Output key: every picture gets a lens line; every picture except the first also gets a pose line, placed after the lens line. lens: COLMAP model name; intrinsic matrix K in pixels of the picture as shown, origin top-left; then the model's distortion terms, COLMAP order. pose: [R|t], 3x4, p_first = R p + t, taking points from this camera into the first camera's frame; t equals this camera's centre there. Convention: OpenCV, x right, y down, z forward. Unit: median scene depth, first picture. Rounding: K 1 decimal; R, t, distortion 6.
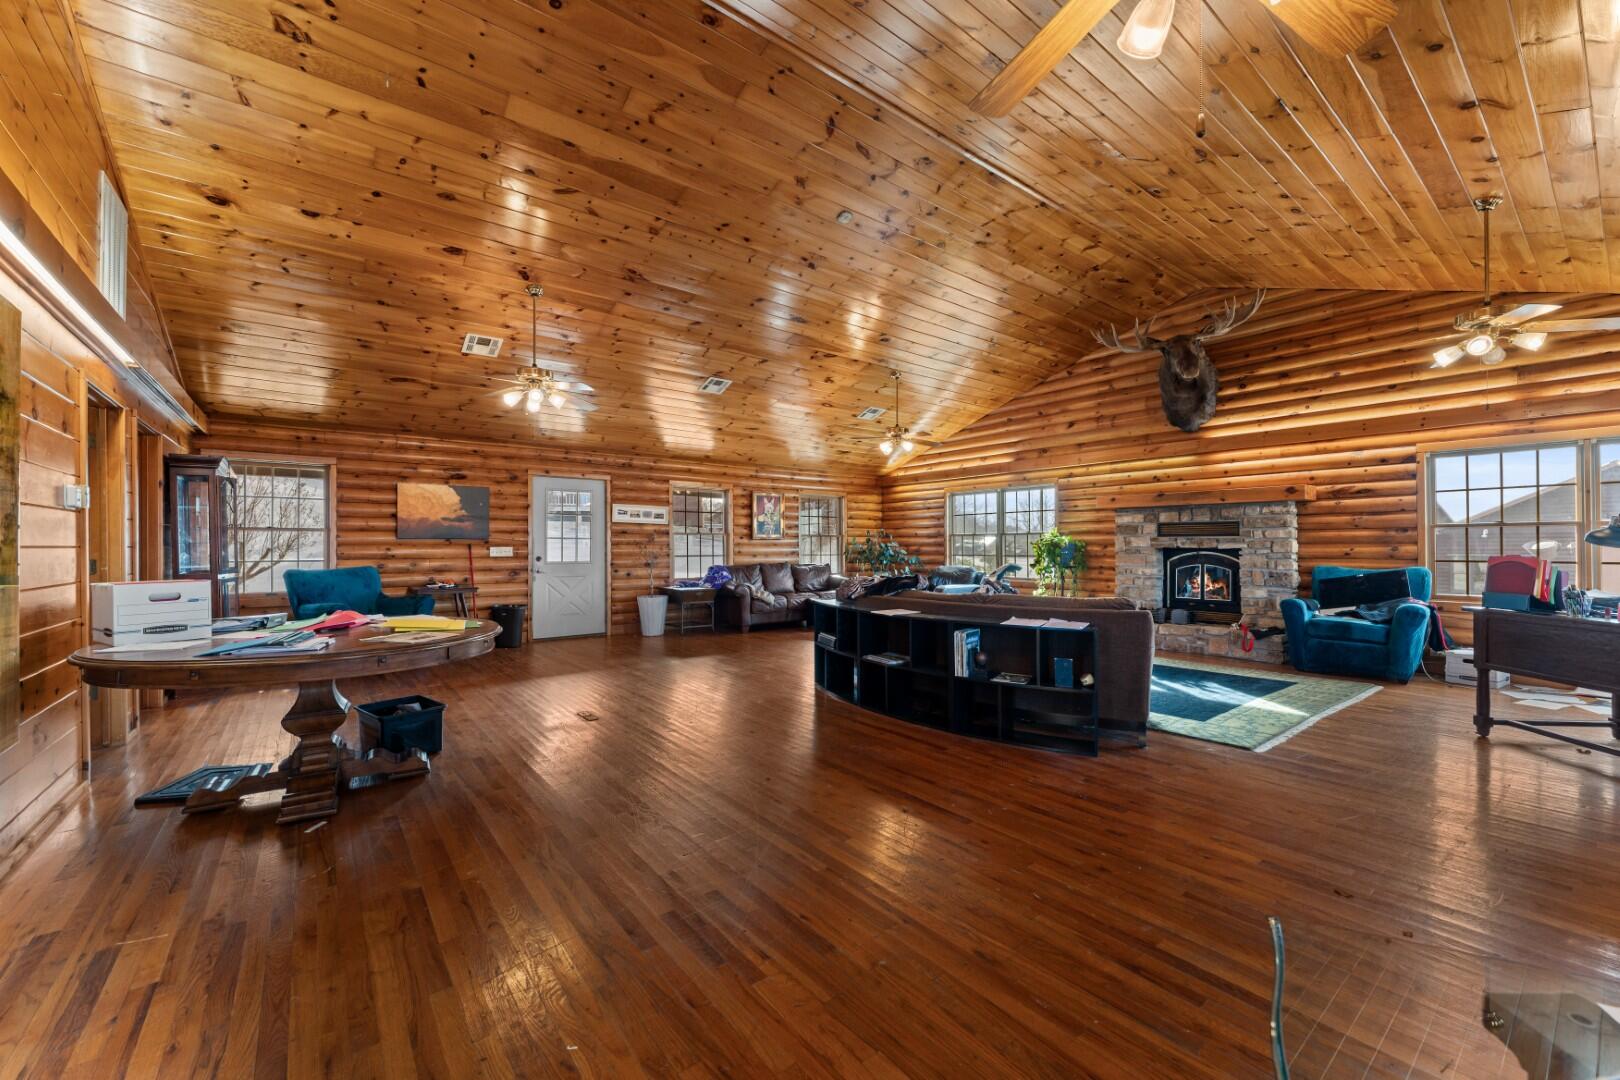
lens RADIAL K [[641.7, 0, 812.1], [0, 641.7, 542.2], [0, 0, 1]] dist [0.001486, 0.000034]
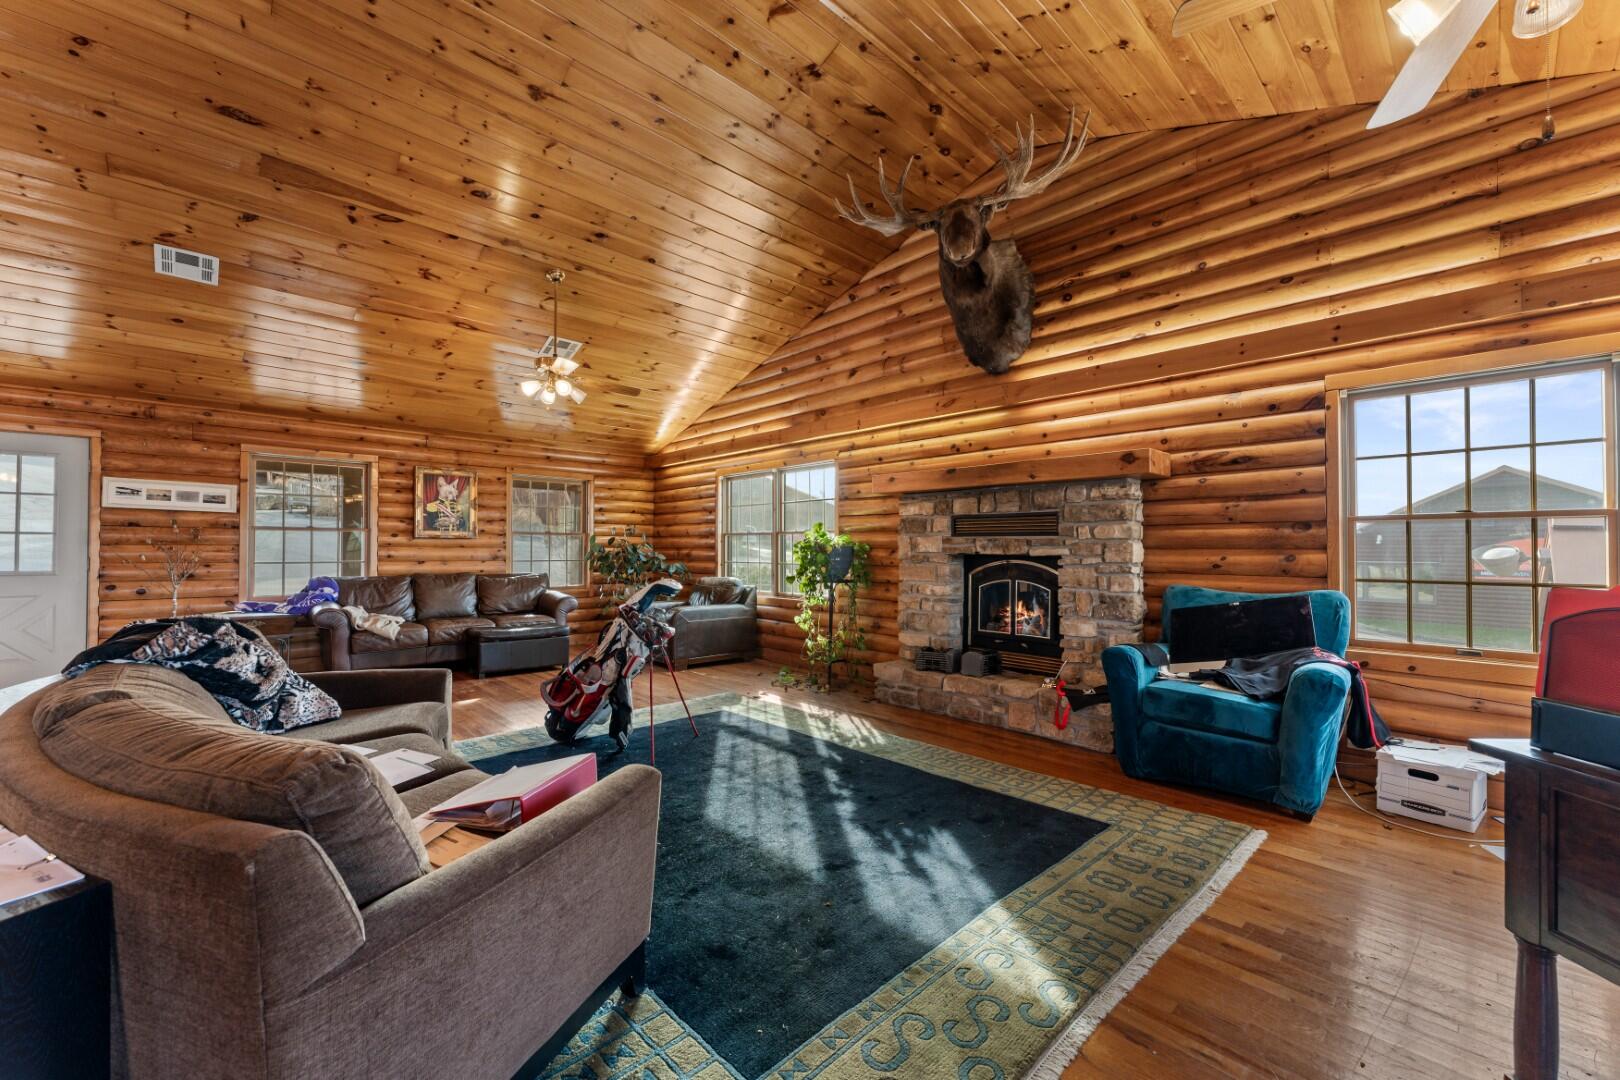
lens RADIAL K [[641.7, 0, 811.4], [0, 641.7, 541.4], [0, 0, 1]] dist [0.001486, 0.000034]
pose [[0.995776, 0.006671, 0.091570, 0.347108], [-0.006140, 0.999963, -0.006072, 0.001205], [-0.091607, 0.005484, 0.995780, 0.378967]]
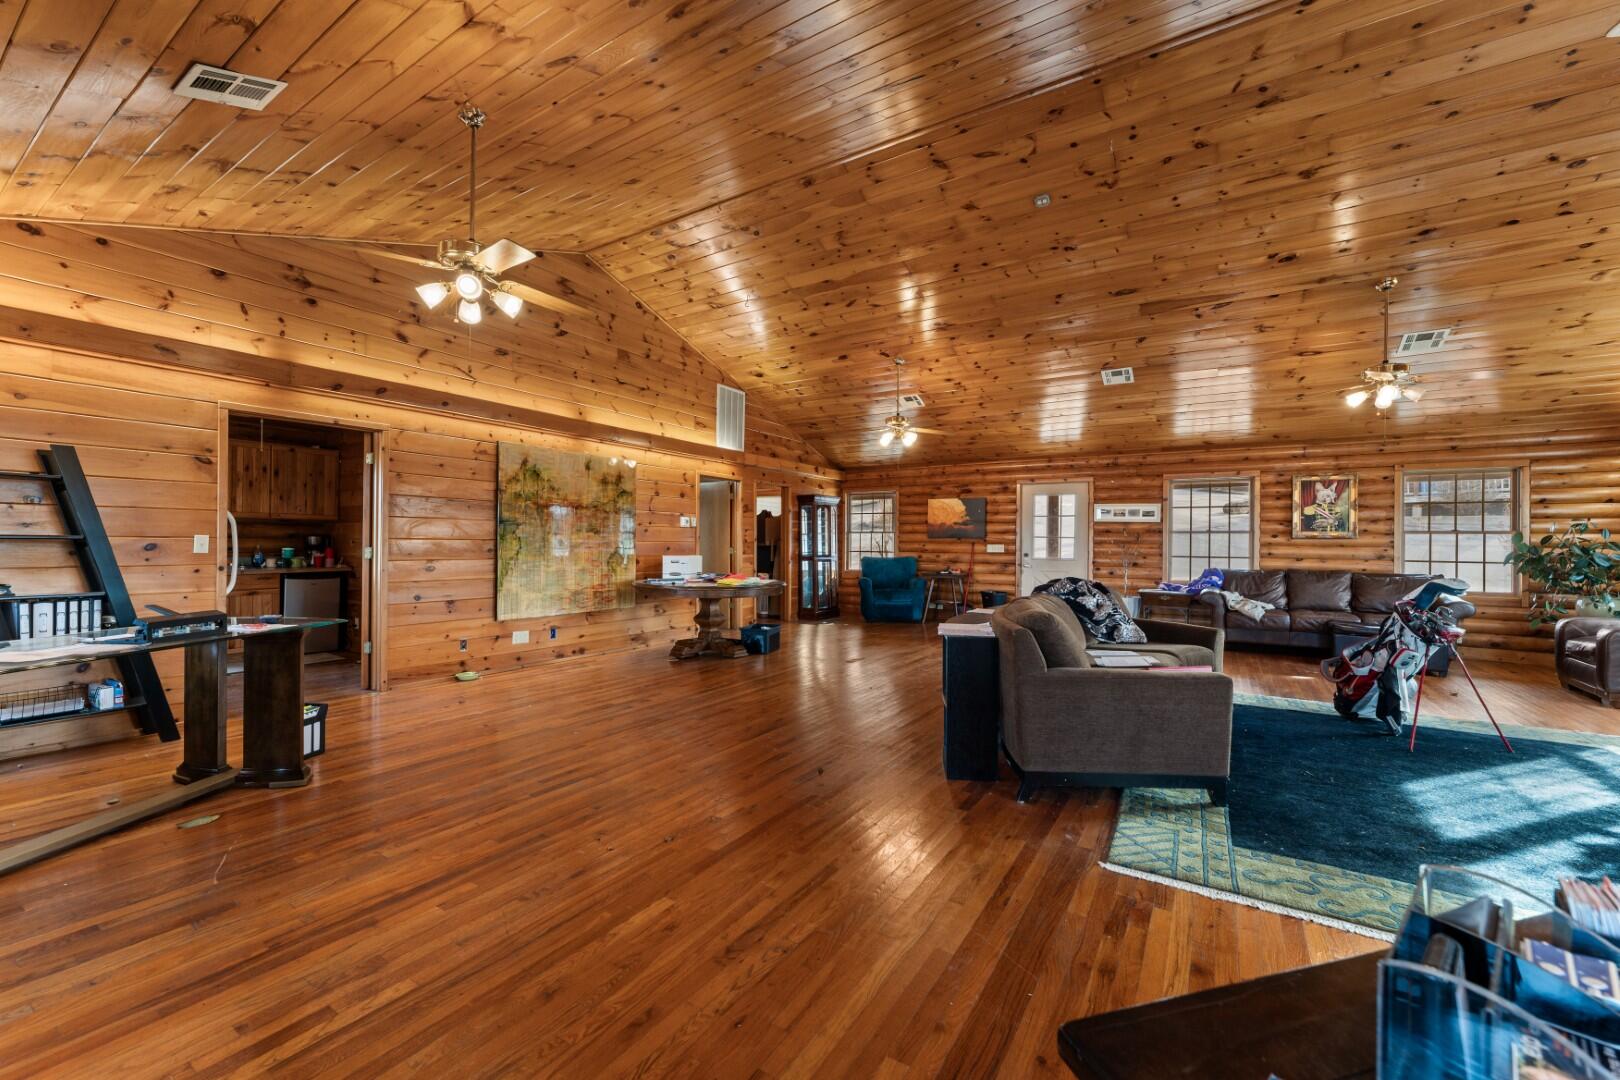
lens RADIAL K [[641.7, 0, 806.3], [0, 641.7, 542.6], [0, 0, 1]] dist [0.001486, 0.000034]
pose [[0.331294, 0.004776, -0.943515, 0.589555], [-0.003901, 0.999986, 0.003692, 0.000559], [0.943519, 0.002457, 0.331308, 0.248002]]
